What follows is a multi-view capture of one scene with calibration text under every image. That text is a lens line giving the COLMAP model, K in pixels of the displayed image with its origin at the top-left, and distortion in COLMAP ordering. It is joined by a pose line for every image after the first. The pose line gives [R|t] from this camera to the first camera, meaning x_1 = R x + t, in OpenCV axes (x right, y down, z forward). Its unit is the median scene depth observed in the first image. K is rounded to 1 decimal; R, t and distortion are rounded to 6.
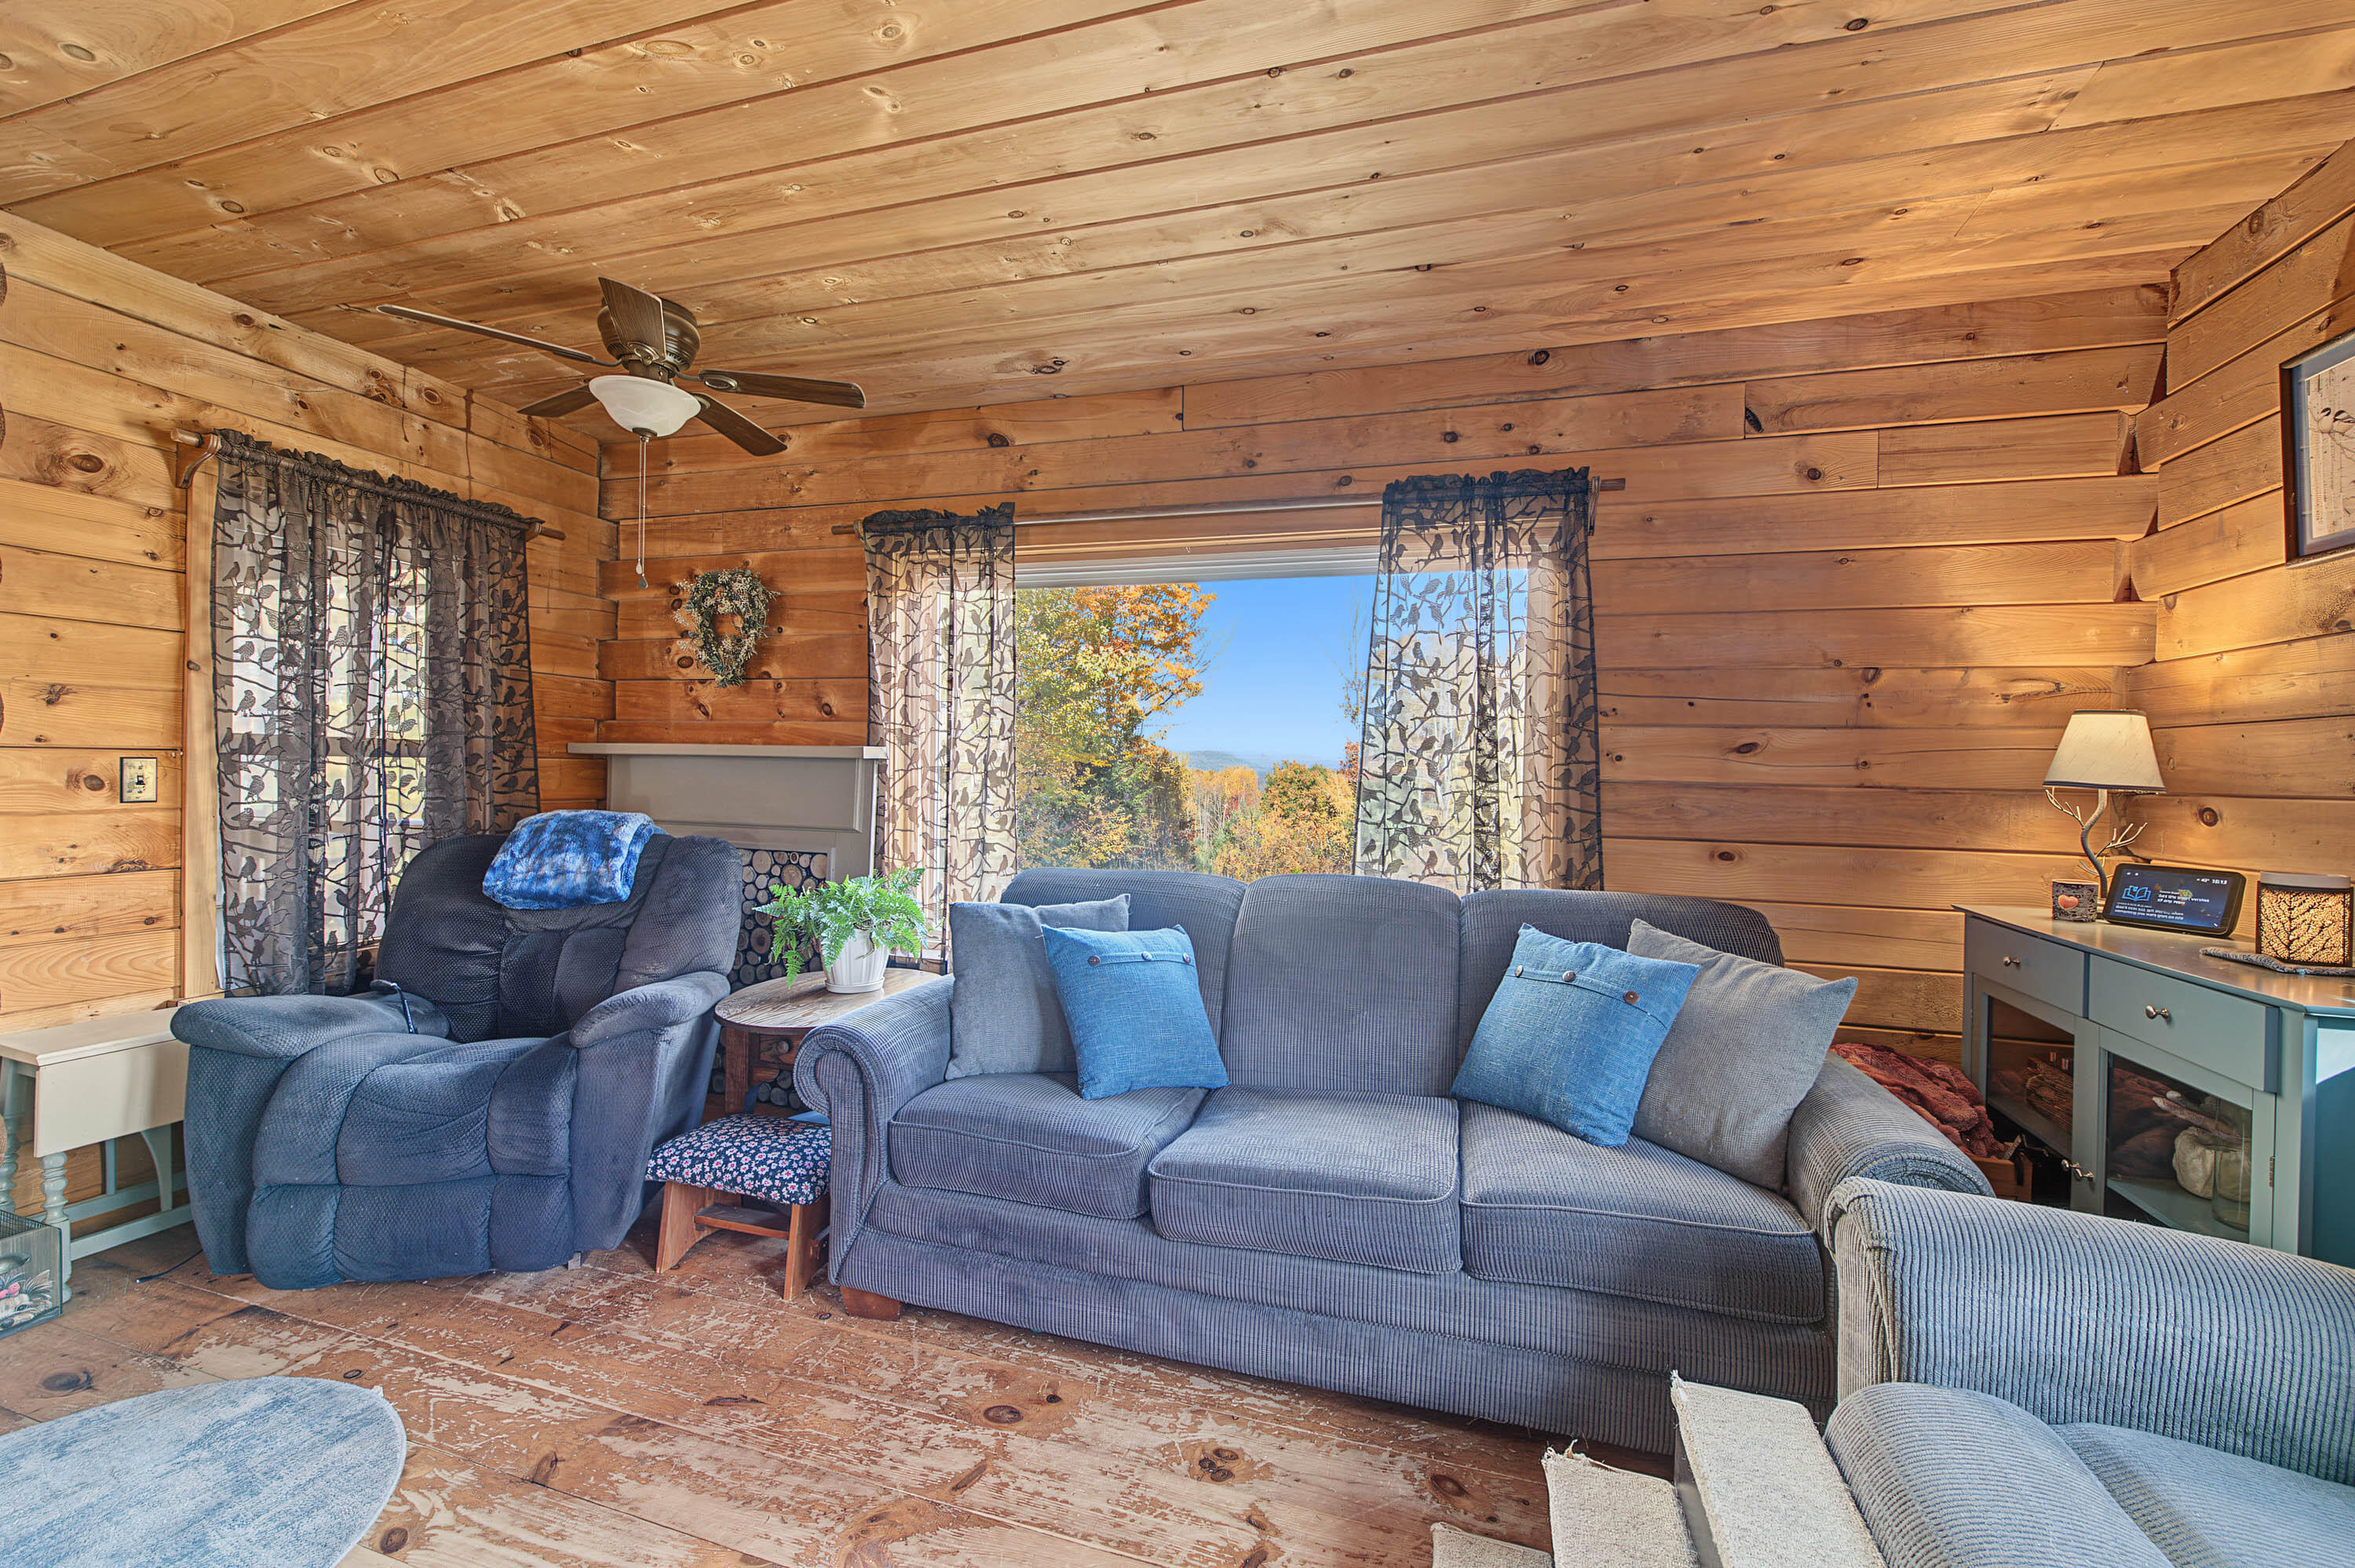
lens RADIAL K [[954.8, 0, 1177.5], [0, 954.8, 784.0], [0, 0, 1]] dist [-0.002926, -0.000375]
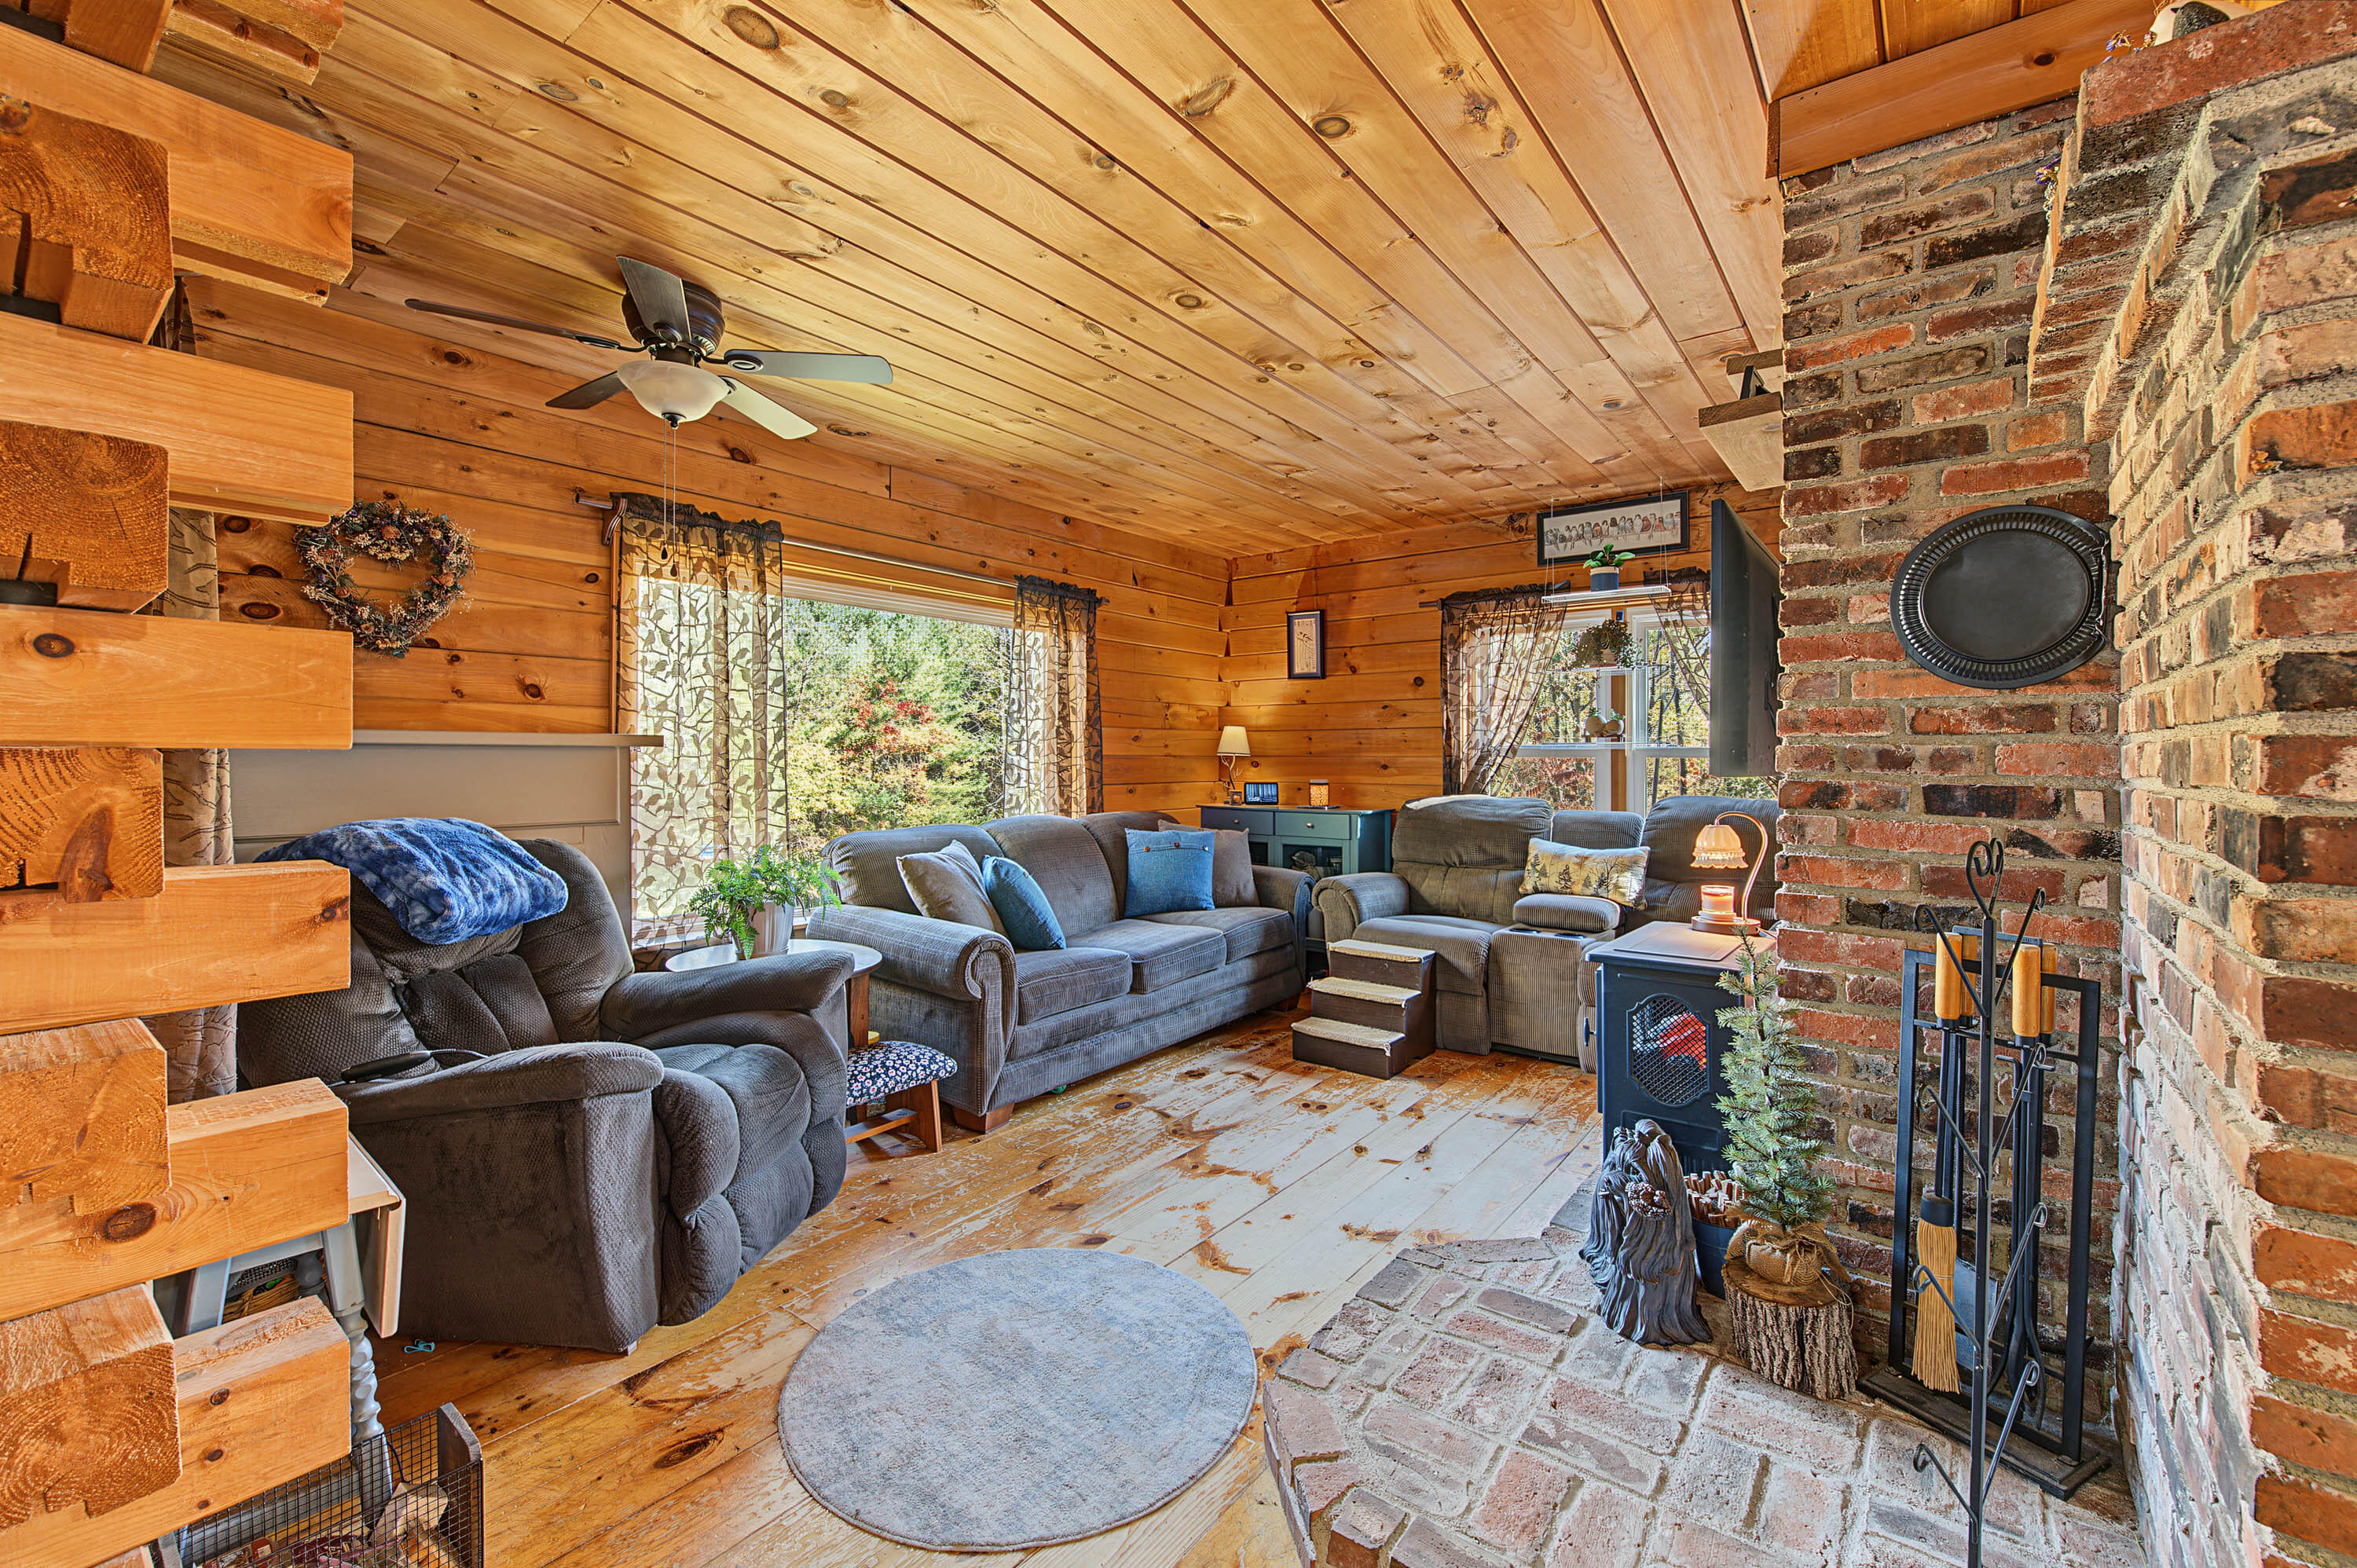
lens RADIAL K [[976.4, 0, 1178.5], [0, 976.4, 784.0], [0, 0, 1]] dist [-0.000644, -0.000099]
pose [[0.348822, -0.043467, 0.936180, -1.386593], [0.020490, 0.999039, 0.038751, -0.019702], [-0.936965, 0.005665, 0.349378, 0.177645]]
